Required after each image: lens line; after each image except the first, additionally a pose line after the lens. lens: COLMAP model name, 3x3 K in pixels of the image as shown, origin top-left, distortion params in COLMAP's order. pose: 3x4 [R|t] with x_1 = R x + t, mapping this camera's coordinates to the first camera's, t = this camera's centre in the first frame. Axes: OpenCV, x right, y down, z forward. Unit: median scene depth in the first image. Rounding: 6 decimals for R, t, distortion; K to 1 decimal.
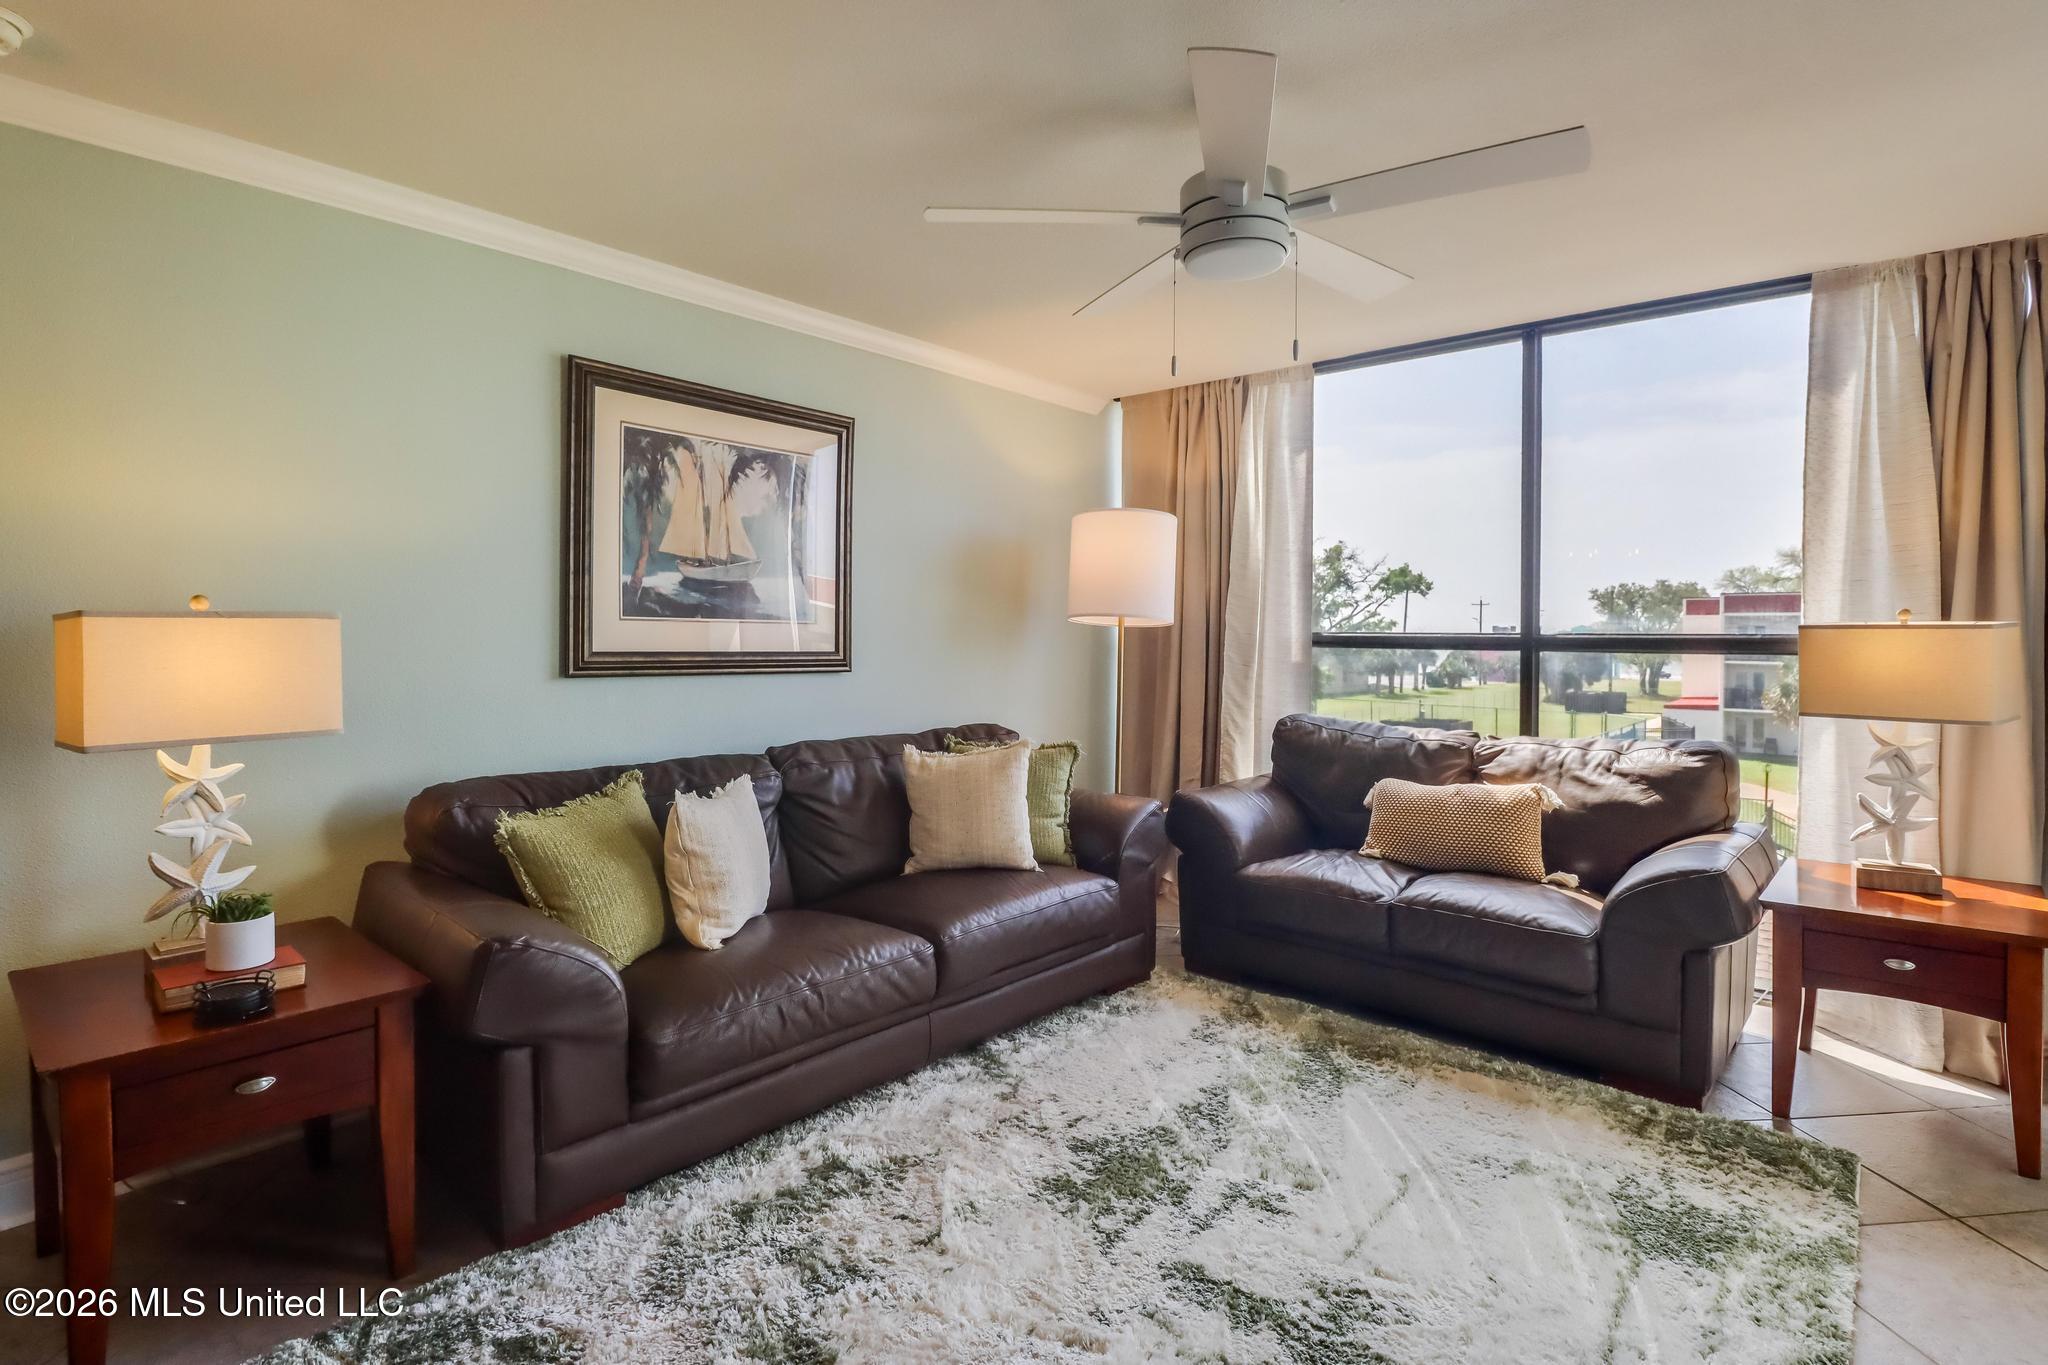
lens RADIAL K [[1019.0, 0, 1014.3], [0, 1019.0, 656.2], [0, 0, 1]] dist [0.002609, -0.000355]
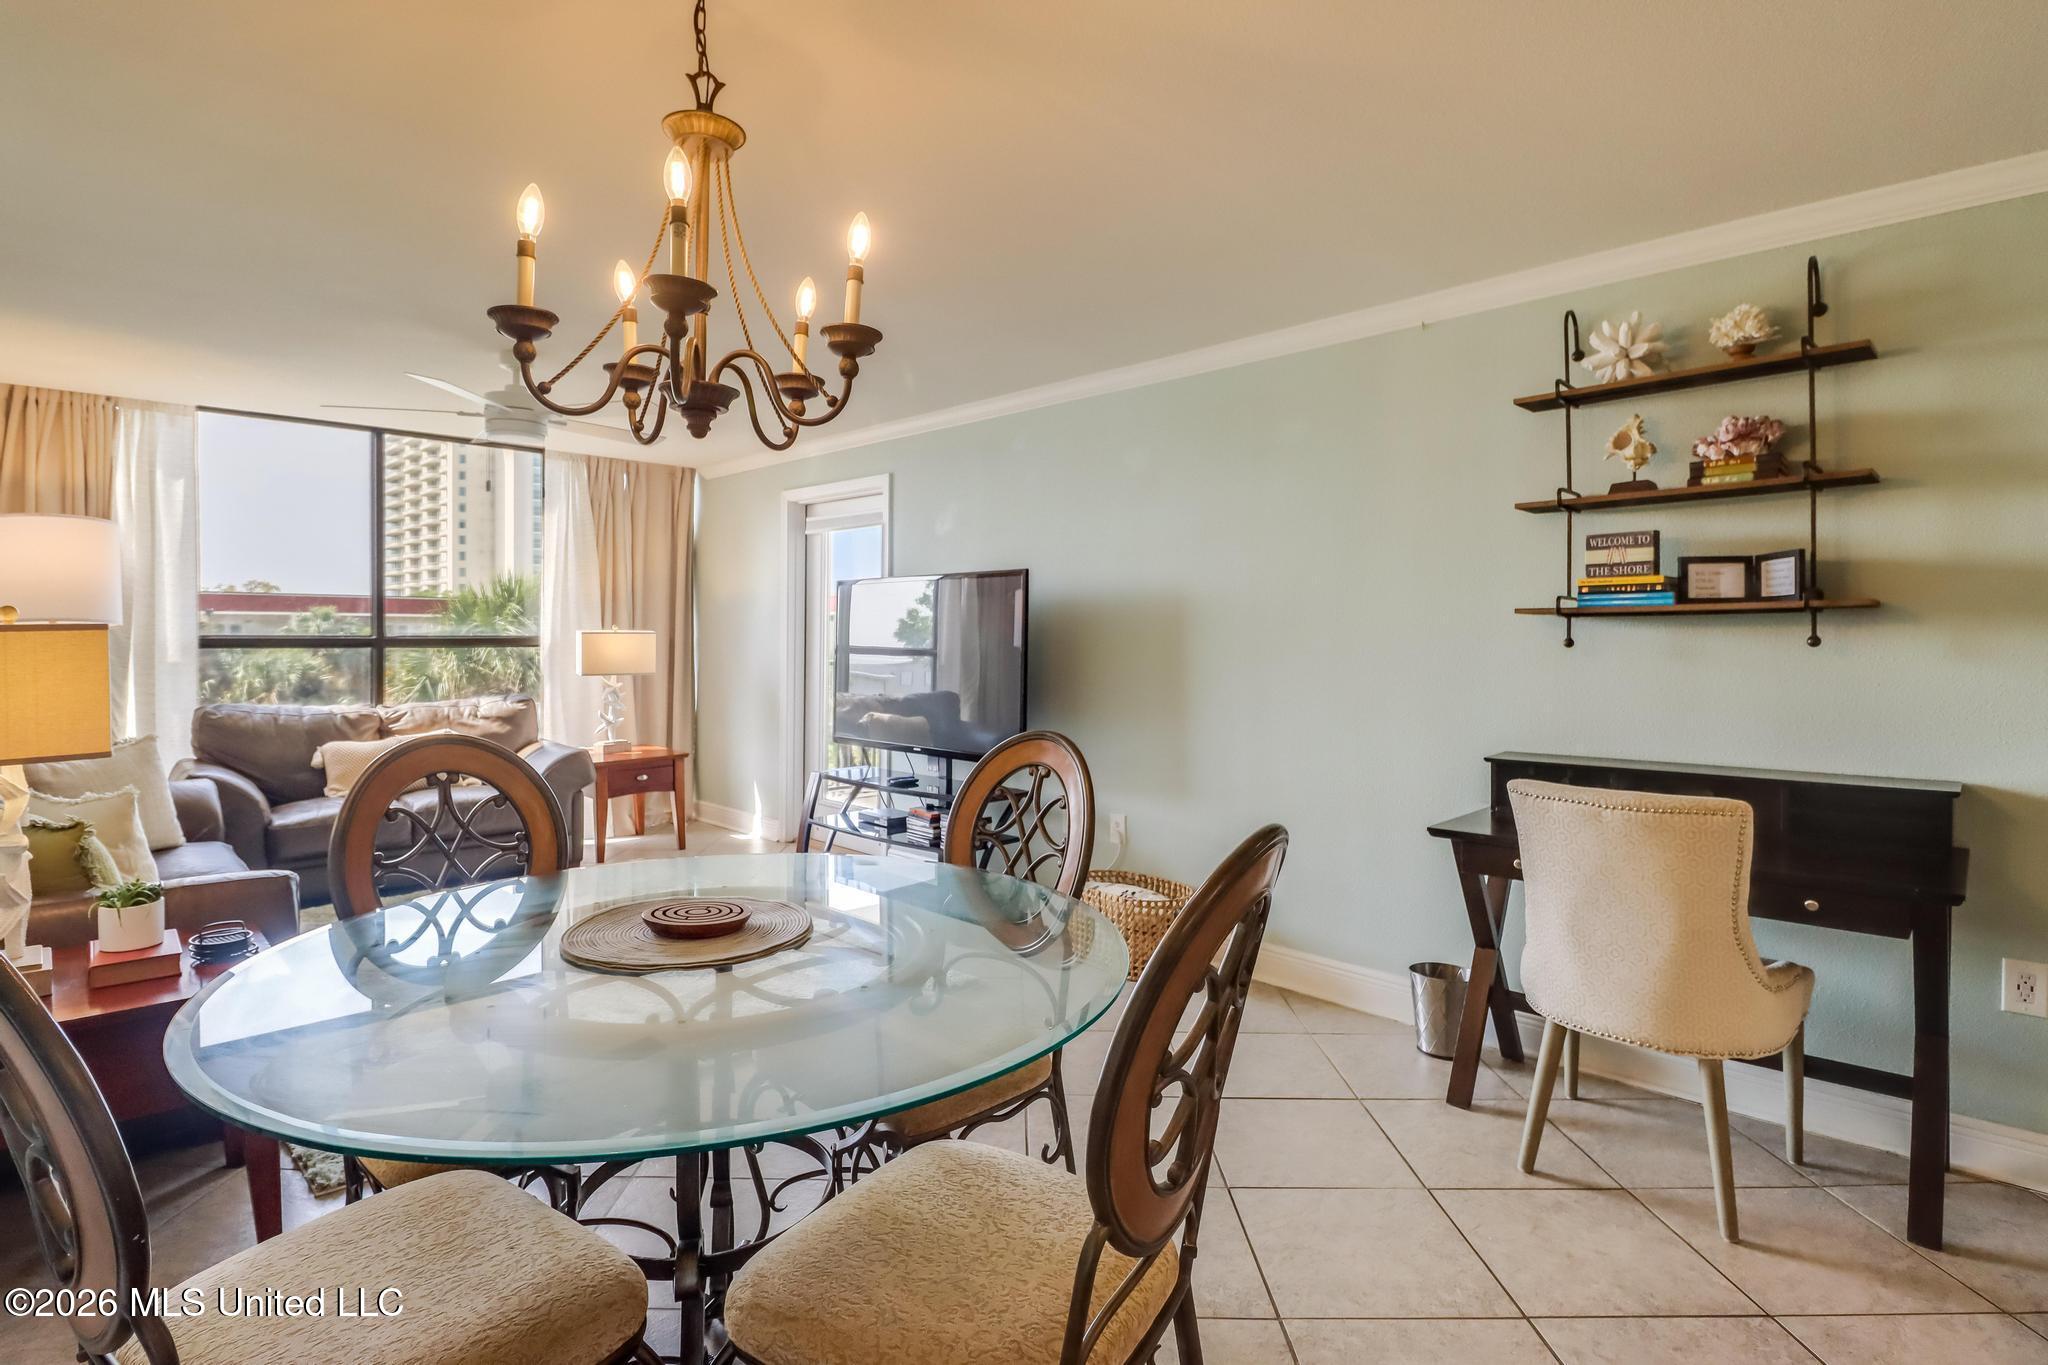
lens RADIAL K [[1015.2, 0, 1019.6], [0, 1015.2, 634.9], [0, 0, 1]] dist [-0.001693, -0.001446]
pose [[0.080780, -0.004425, 0.996722, -0.934899], [0.021780, 0.999759, 0.002674, -0.007945], [-0.996494, 0.021493, 0.080857, -0.034251]]
